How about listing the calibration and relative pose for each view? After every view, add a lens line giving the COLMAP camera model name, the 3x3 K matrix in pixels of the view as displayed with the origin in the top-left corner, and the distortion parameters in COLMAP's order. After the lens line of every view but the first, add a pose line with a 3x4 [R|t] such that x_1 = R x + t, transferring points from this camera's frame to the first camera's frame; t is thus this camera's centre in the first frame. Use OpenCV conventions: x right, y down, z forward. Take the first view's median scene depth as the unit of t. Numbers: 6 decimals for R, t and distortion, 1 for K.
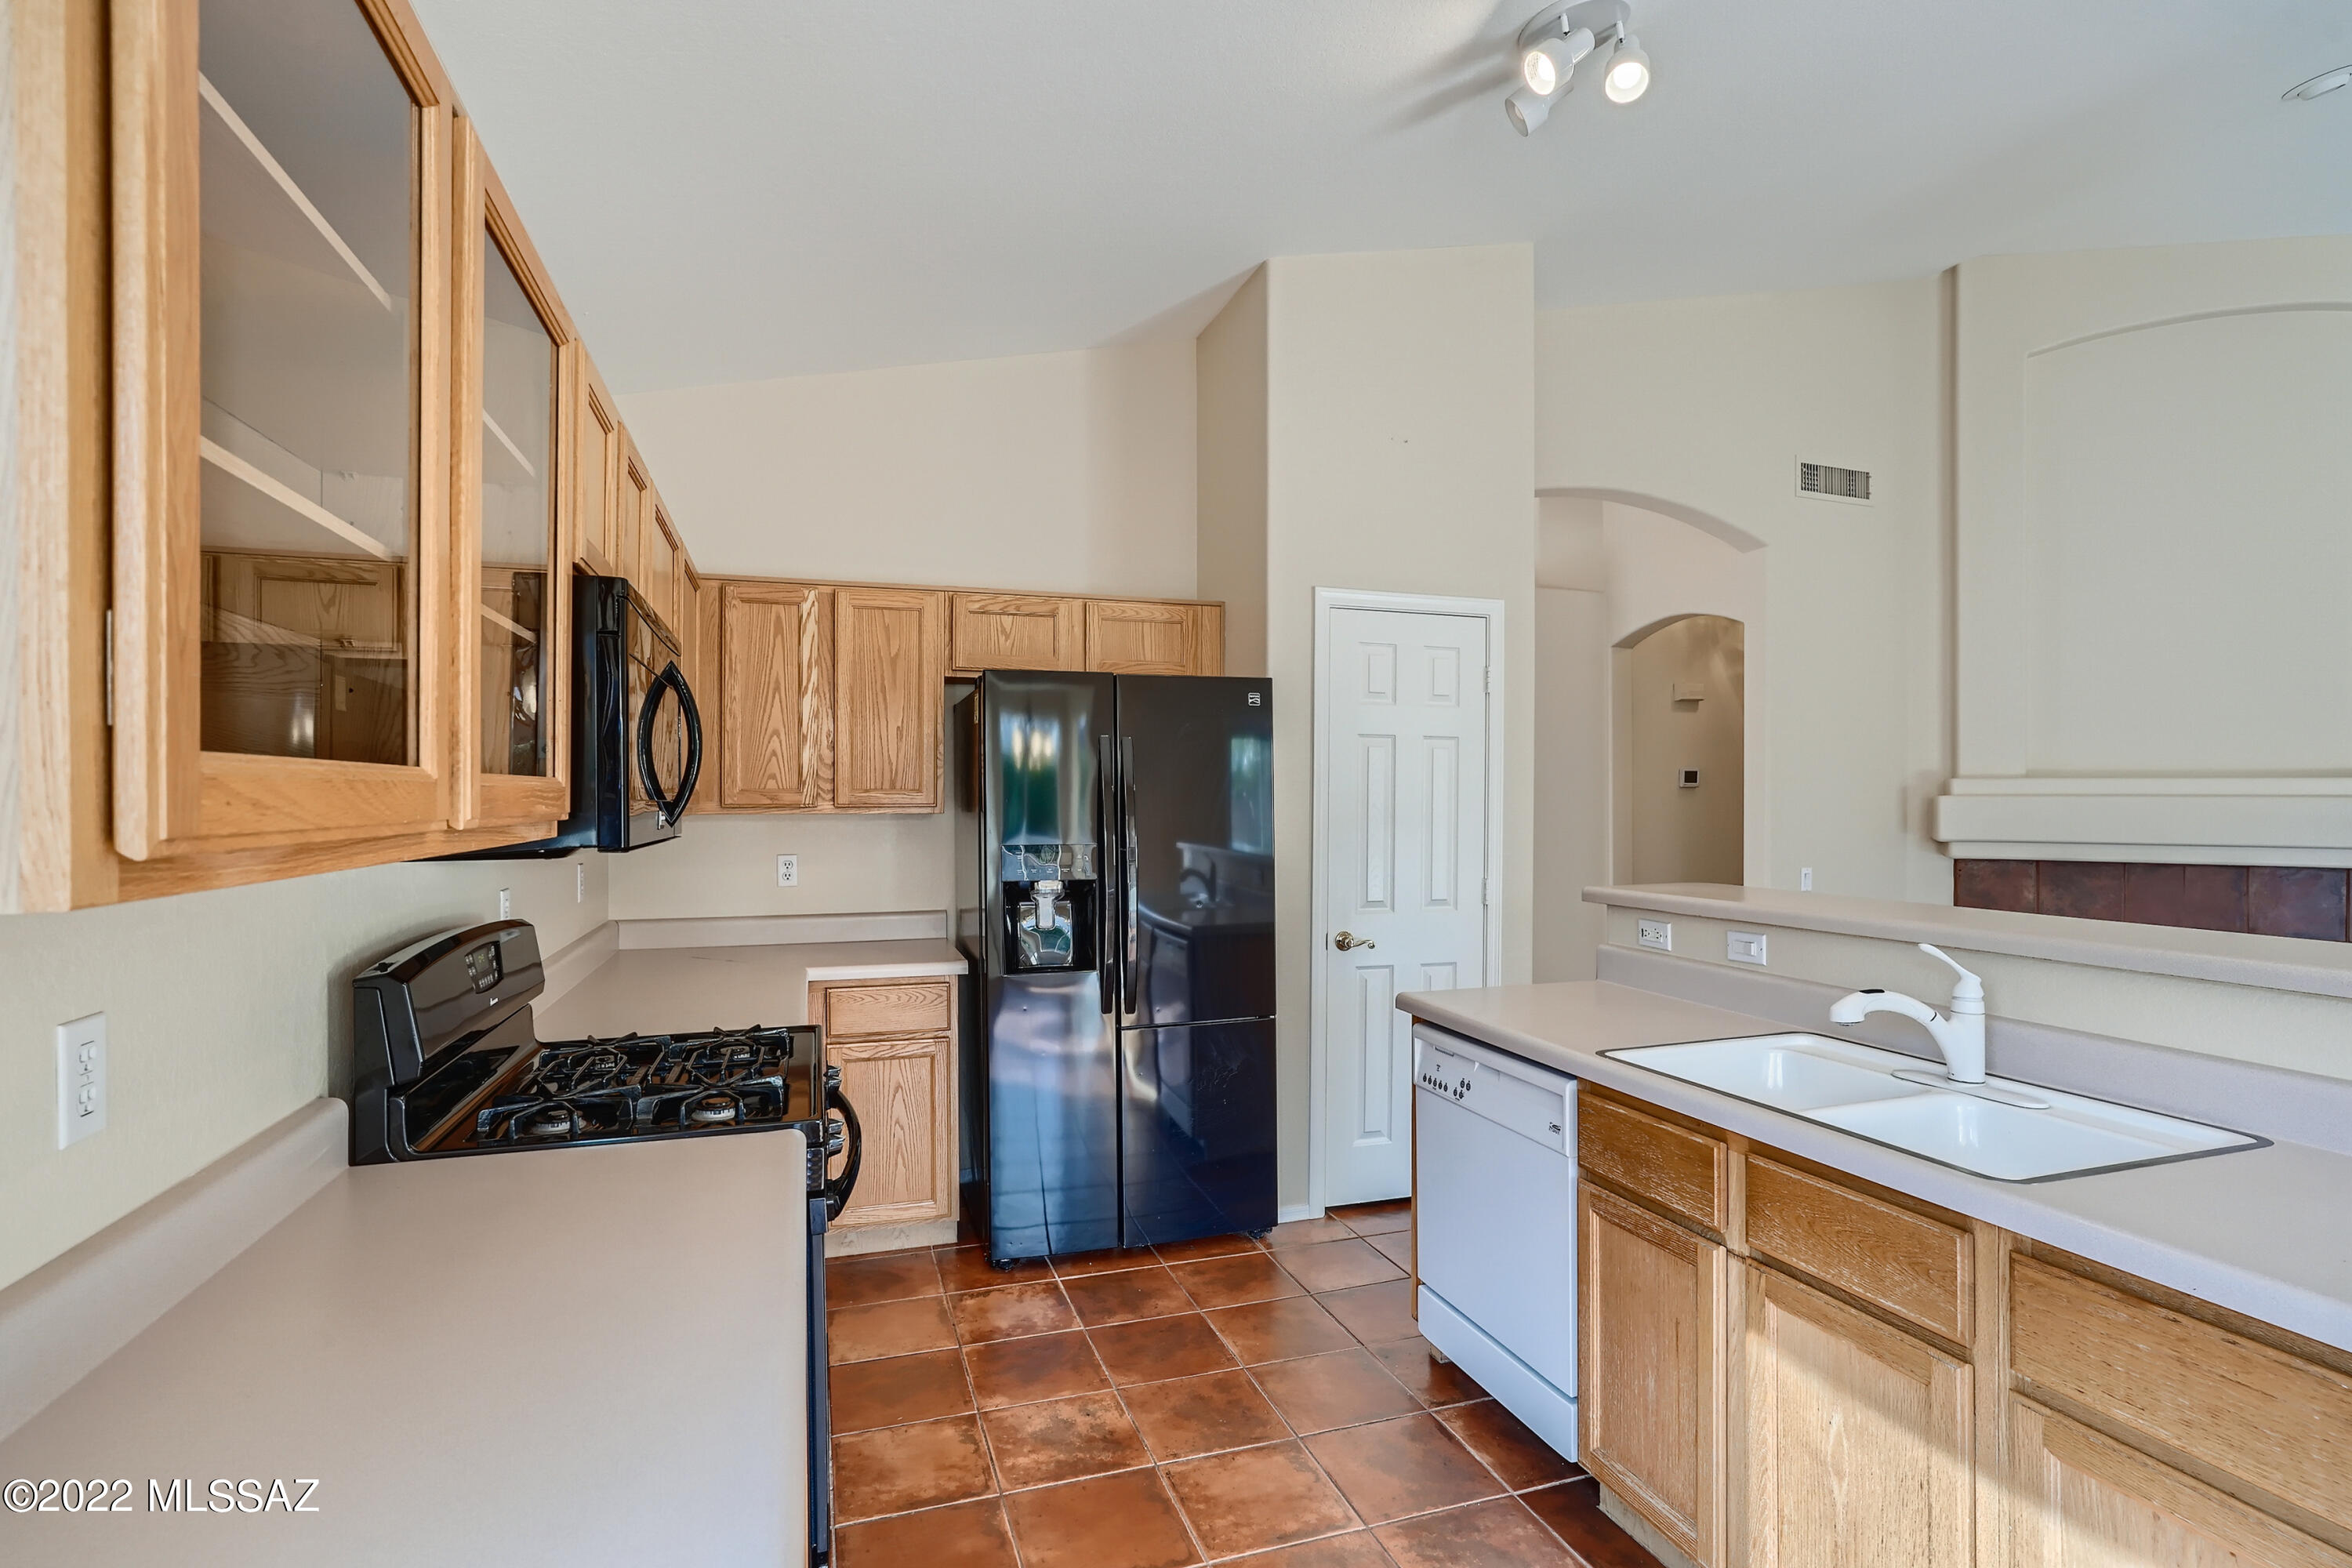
lens RADIAL K [[1116.9, 0, 1184.0], [0, 1116.9, 806.2], [0, 0, 1]] dist [-0.002125, -0.043647]
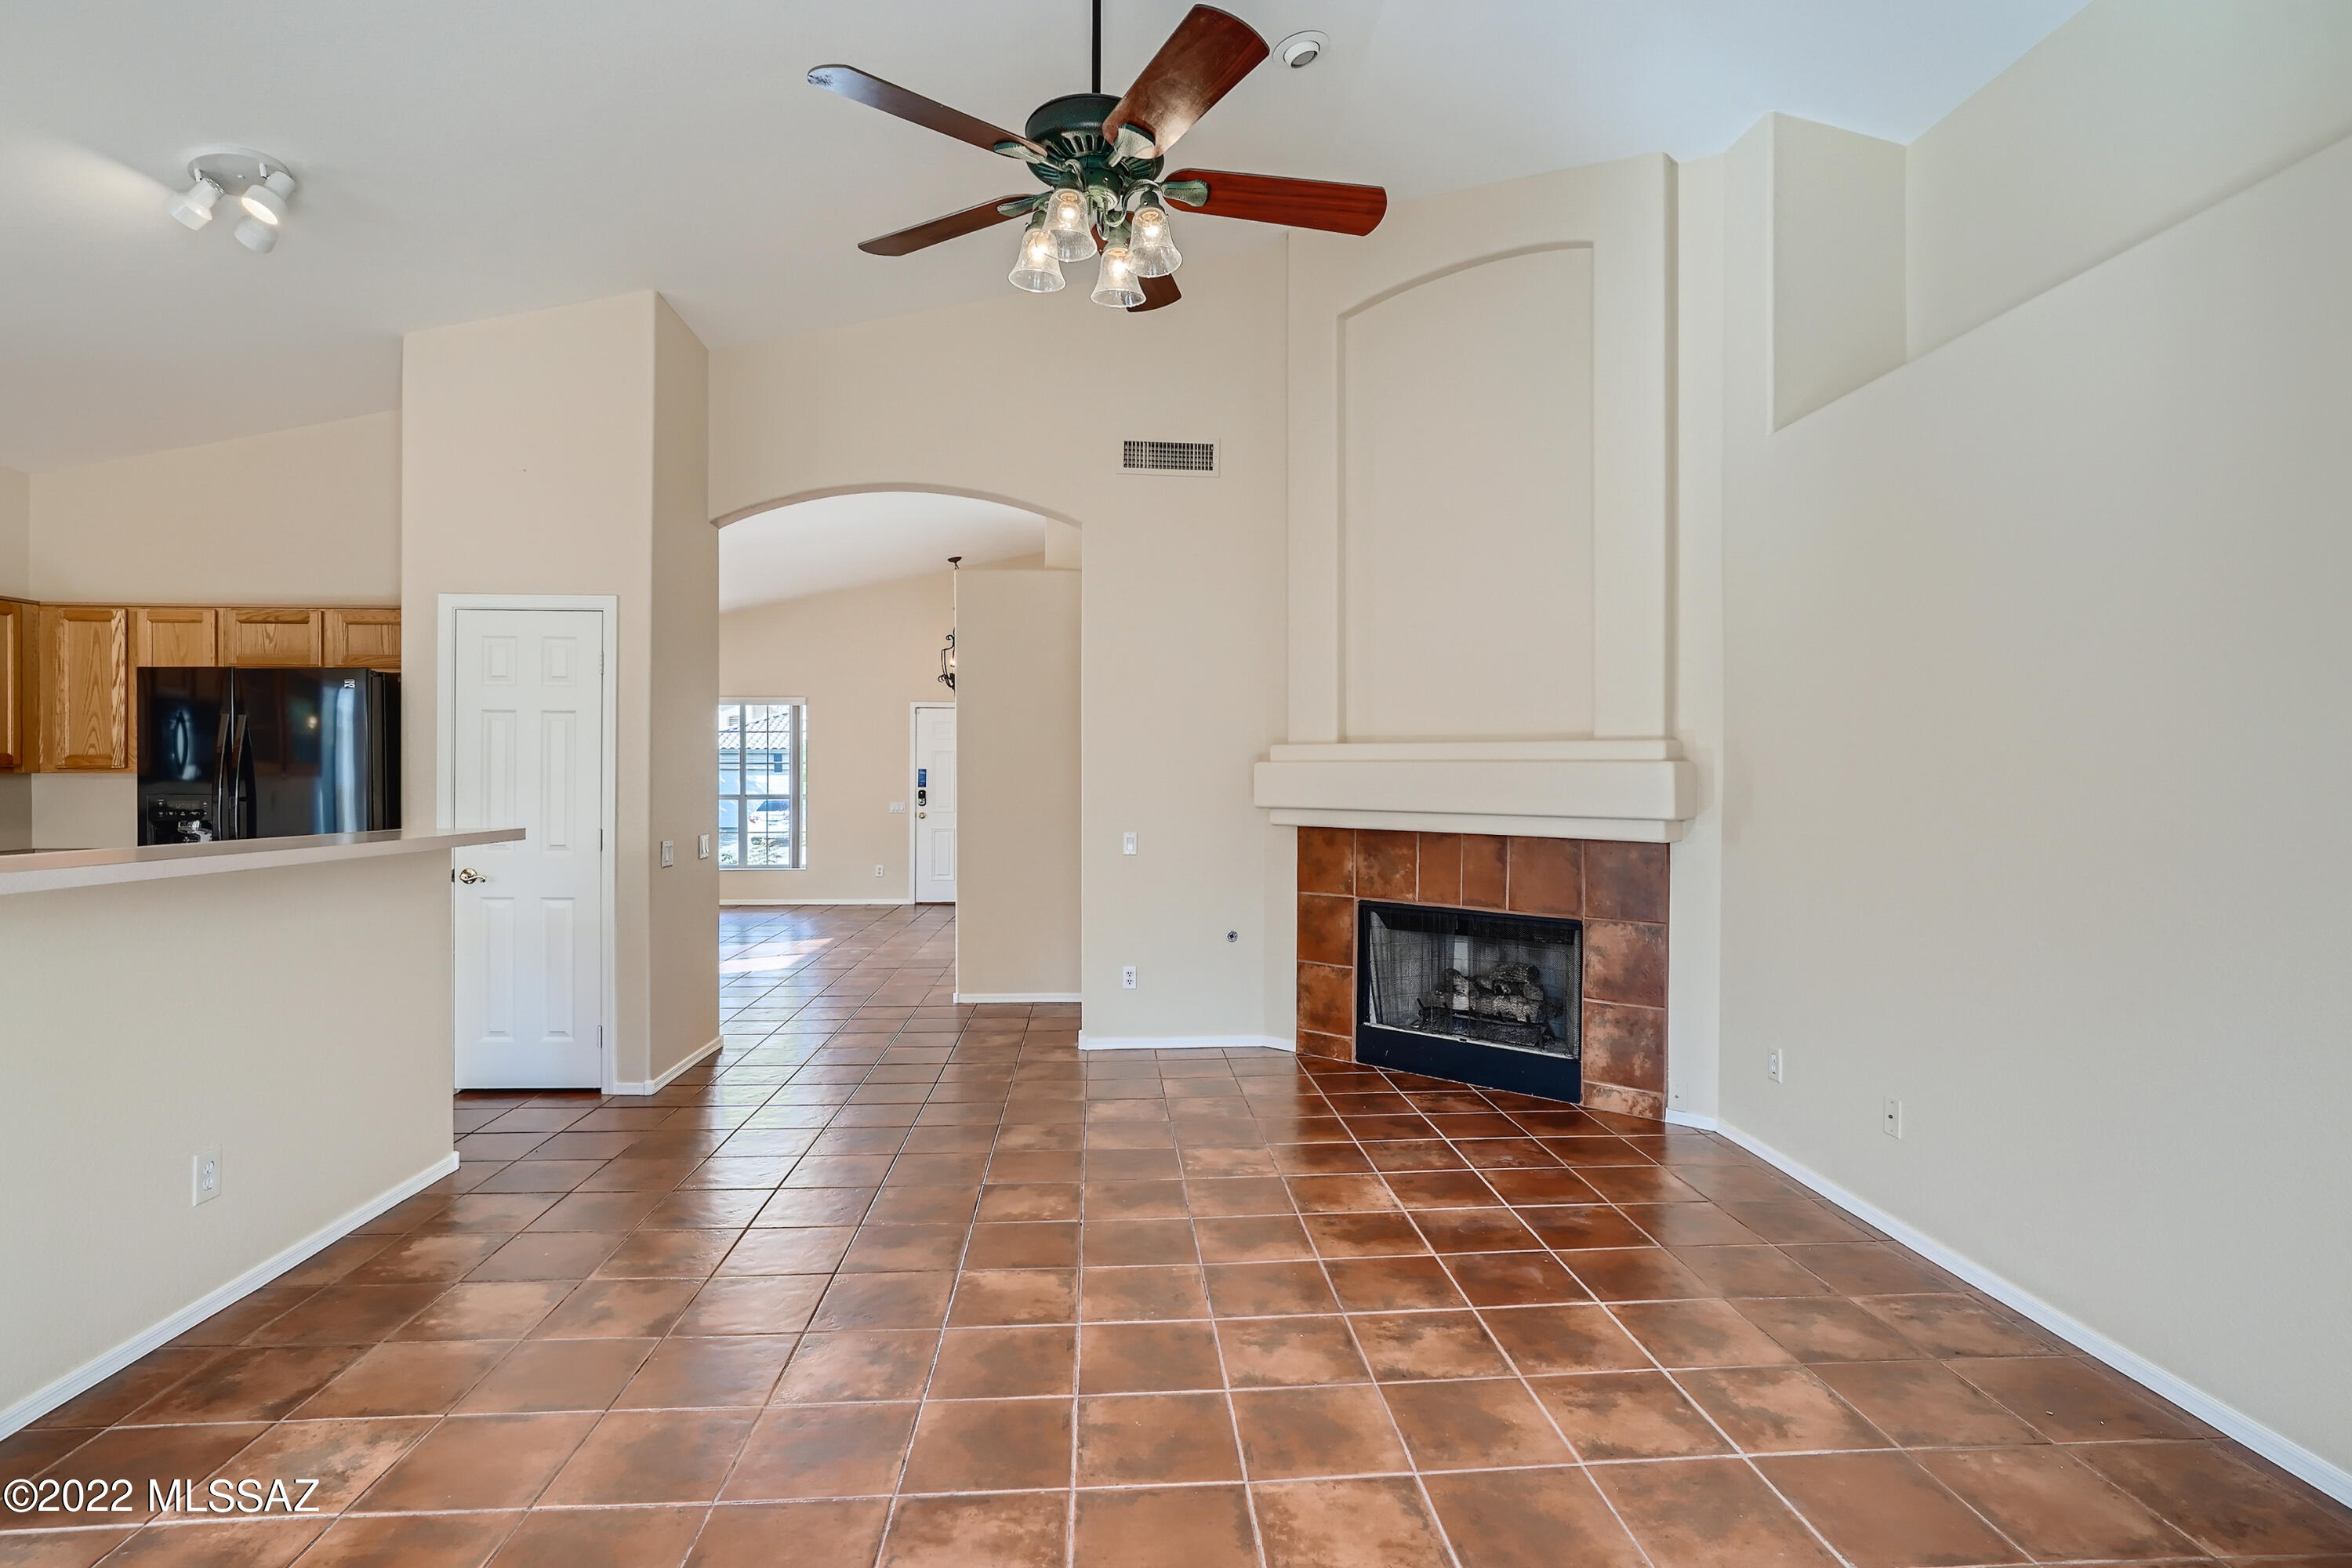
lens RADIAL K [[1161.1, 0, 1183.5], [0, 1161.1, 781.3], [0, 0, 1]] dist [-0.045458, 0.027130]
pose [[0.971917, 0.004960, -0.235272, 1.203702], [-0.004742, 0.999988, 0.001492, 0.007870], [0.235276, -0.000335, 0.971929, -0.048999]]
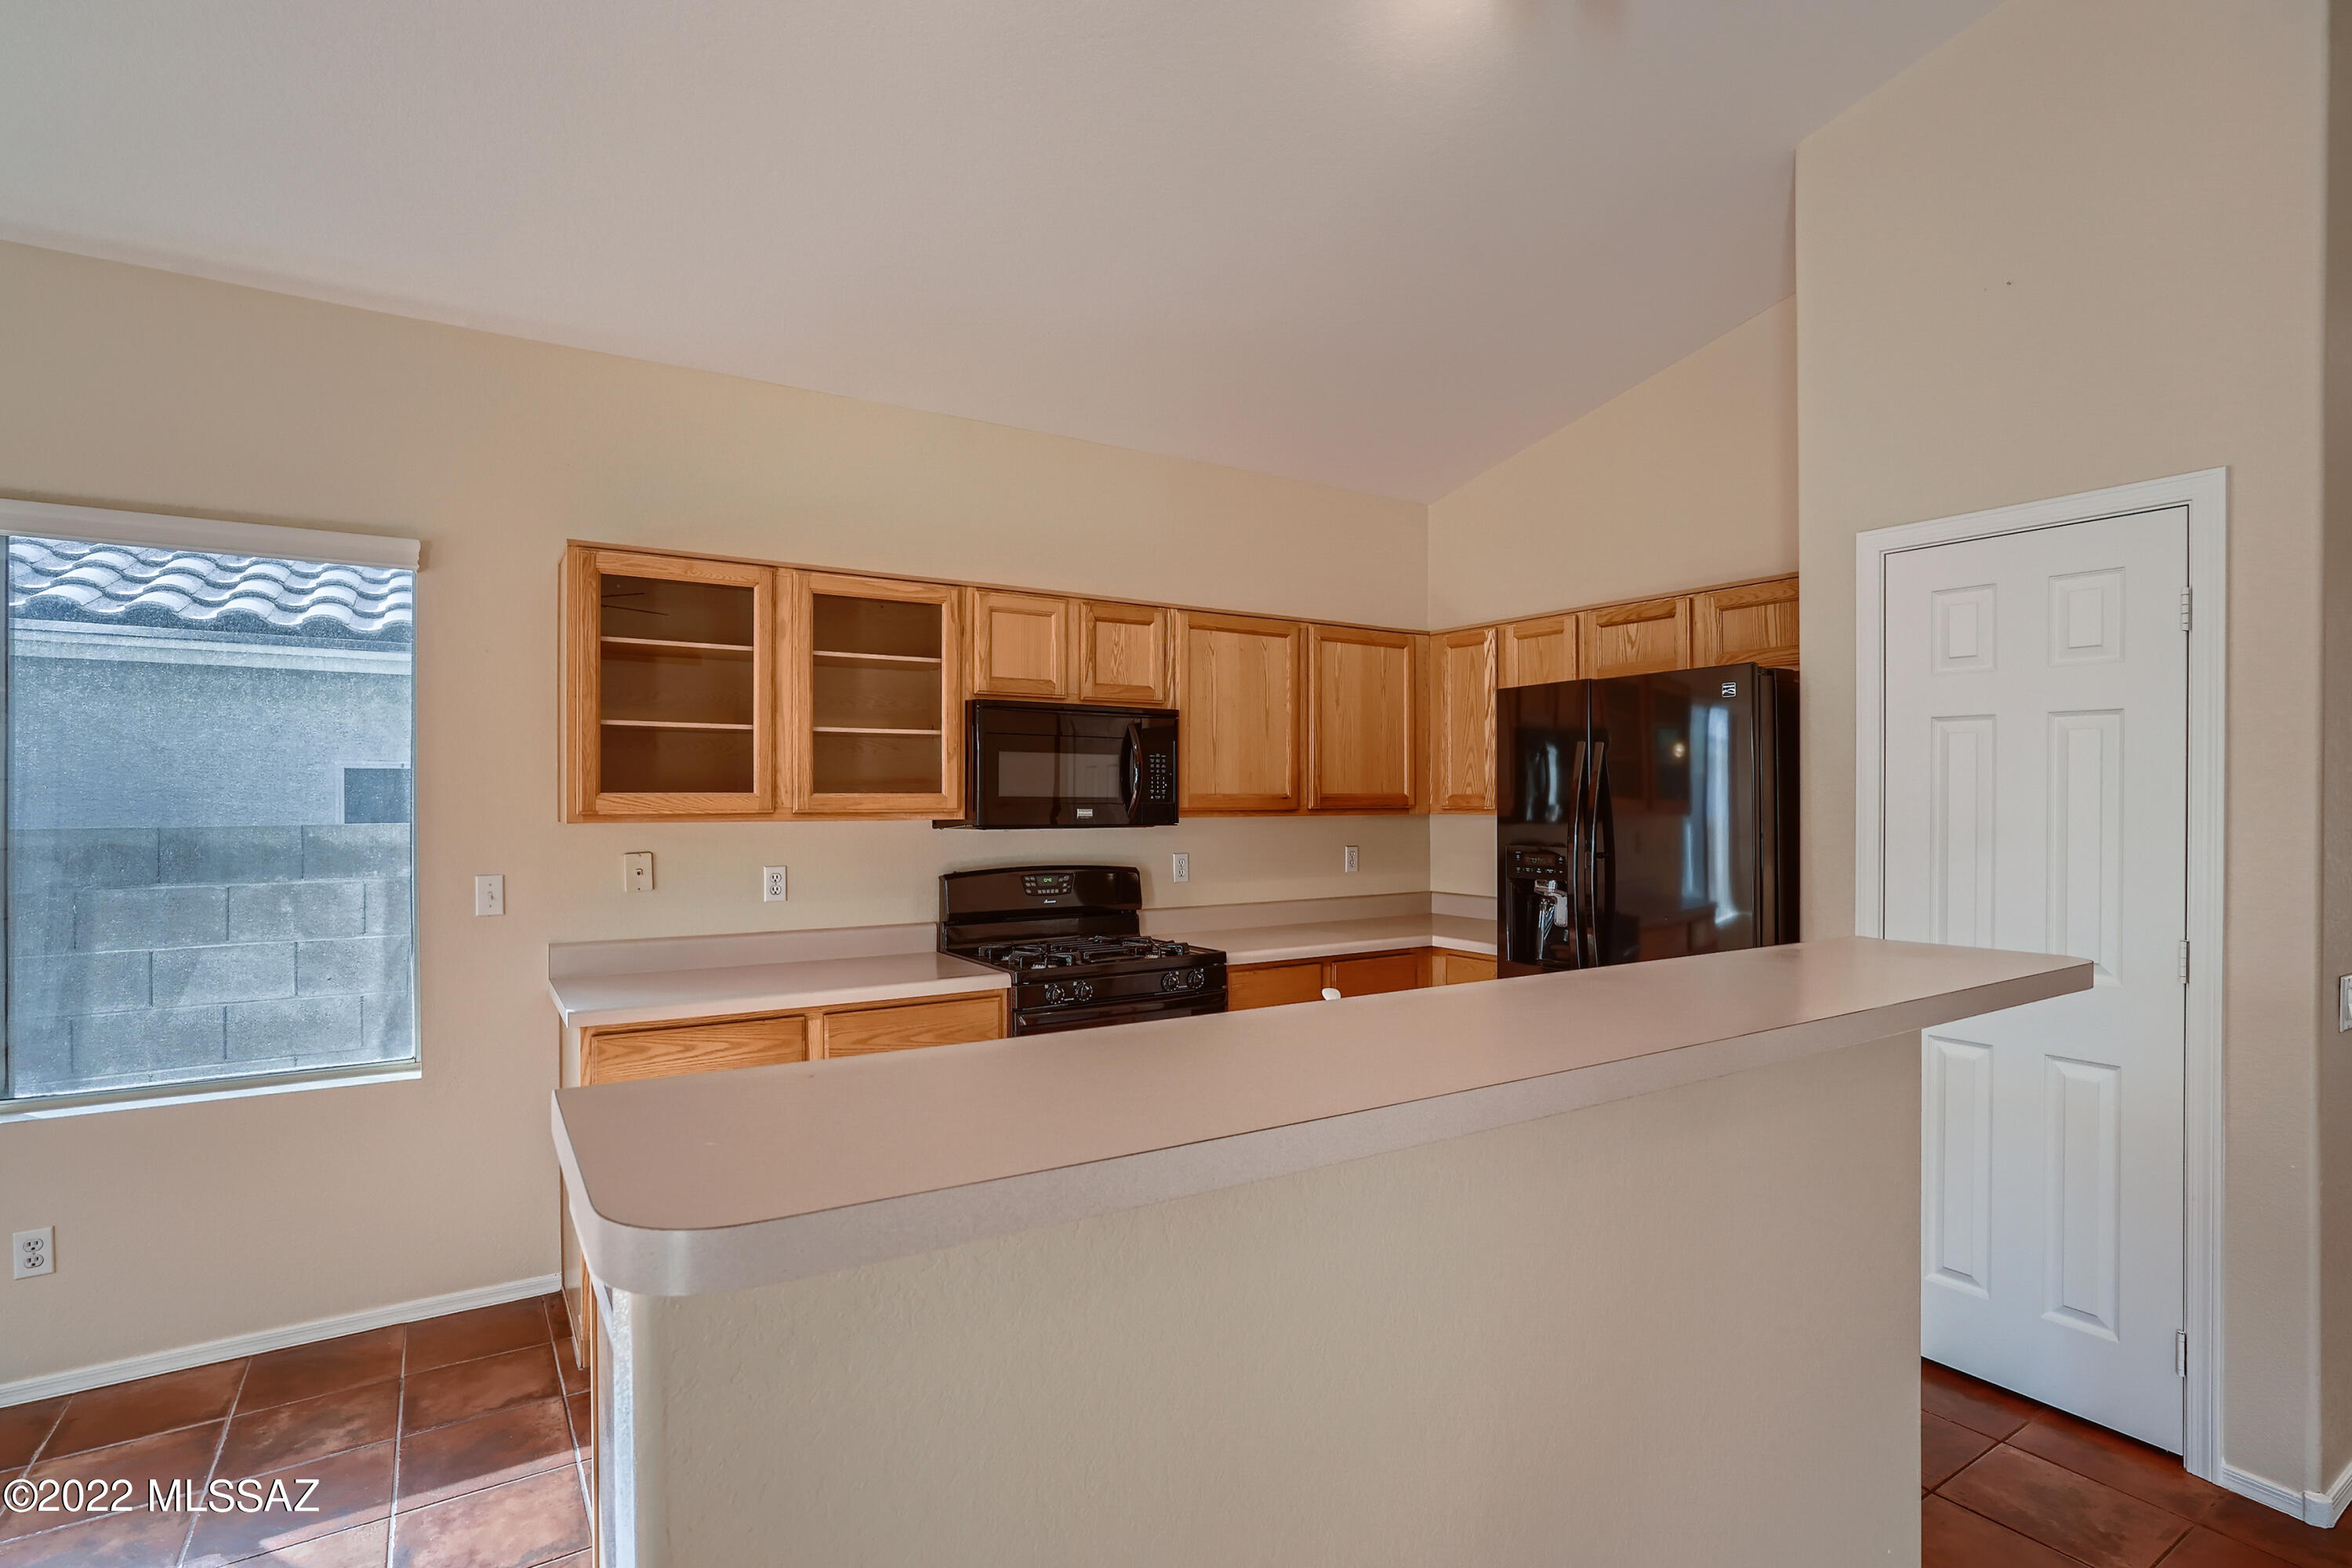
lens RADIAL K [[1161.1, 0, 1183.5], [0, 1161.1, 781.3], [0, 0, 1]] dist [-0.045458, 0.027130]
pose [[0.270303, -0.010824, -0.962714, 0.739505], [-0.004776, 0.999909, -0.012583, -0.012039], [0.962763, 0.007999, 0.270227, 0.327692]]
